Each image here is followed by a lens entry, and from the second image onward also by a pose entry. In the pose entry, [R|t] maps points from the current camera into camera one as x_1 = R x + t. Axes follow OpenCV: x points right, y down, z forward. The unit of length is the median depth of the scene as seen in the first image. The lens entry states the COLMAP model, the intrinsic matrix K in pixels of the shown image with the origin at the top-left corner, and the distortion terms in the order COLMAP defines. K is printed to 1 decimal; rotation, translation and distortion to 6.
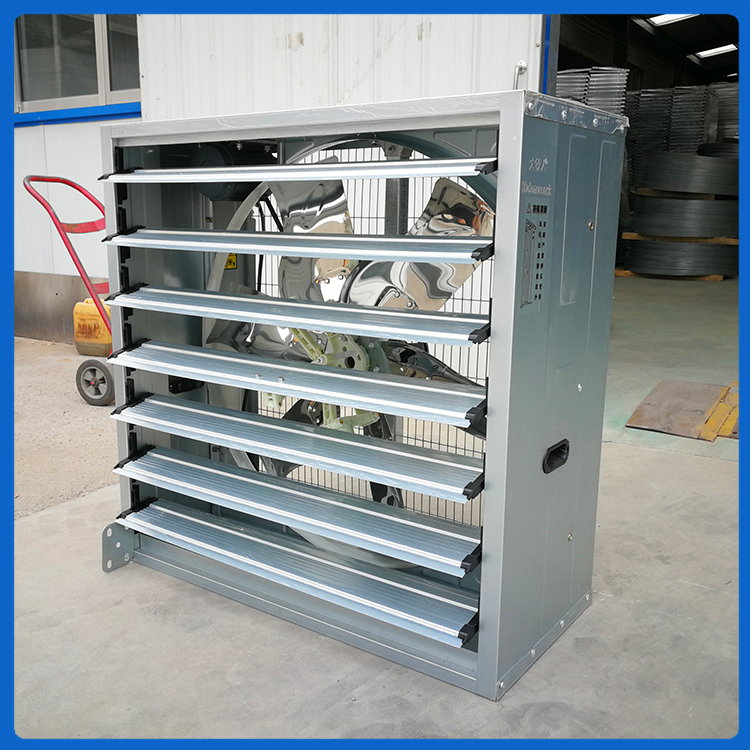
lens RADIAL K [[807.8, 0, 375.0], [0, 807.8, 375.0], [0, 0, 1]] dist [0.023587, 0.012593]
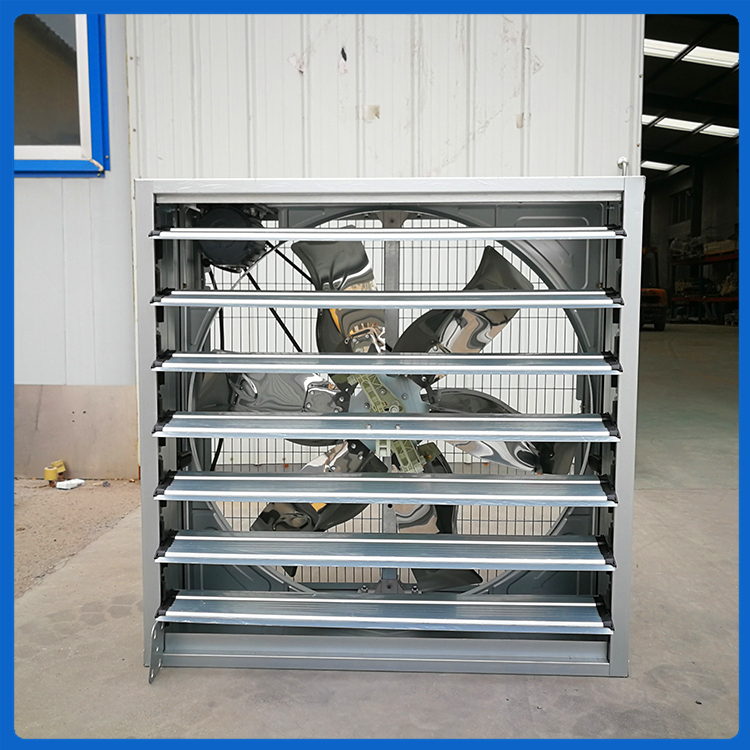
lens RADIAL K [[820.5, 0, 375.0], [0, 820.5, 375.0], [0, 0, 1]] dist [0.009140, 0.038996]
pose [[0.842266, -0.055400, 0.536208, -0.650113], [0.115211, 0.990221, -0.078663, 0.017084], [-0.526607, 0.128032, 0.840412, 0.111641]]
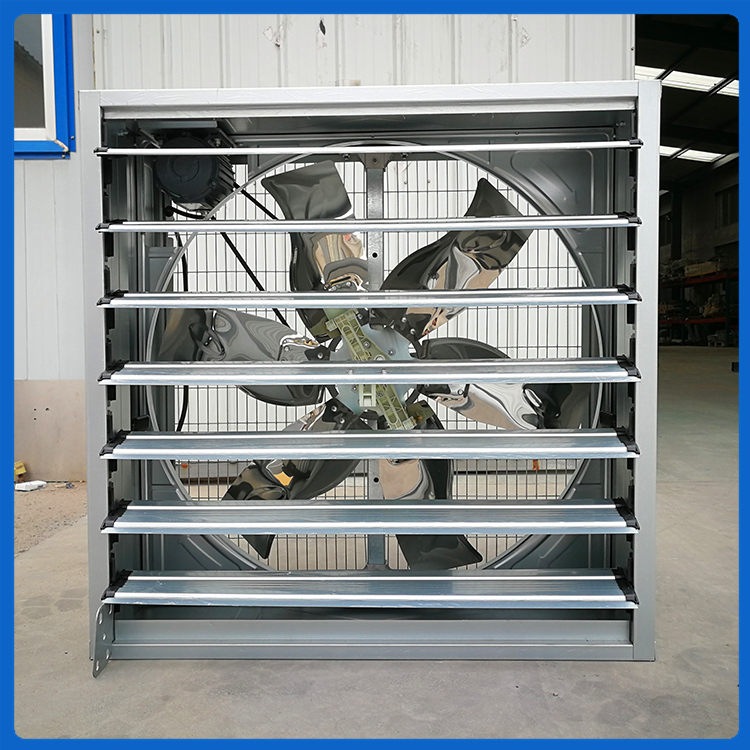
lens RADIAL K [[807.8, 0, 375.0], [0, 807.8, 375.0], [0, 0, 1]] dist [0.023587, 0.012593]
pose [[0.831758, -0.039452, 0.553735, -0.576795], [0.127879, 0.984263, -0.121960, 0.109106], [-0.540209, 0.172252, 0.823713, 0.244408]]
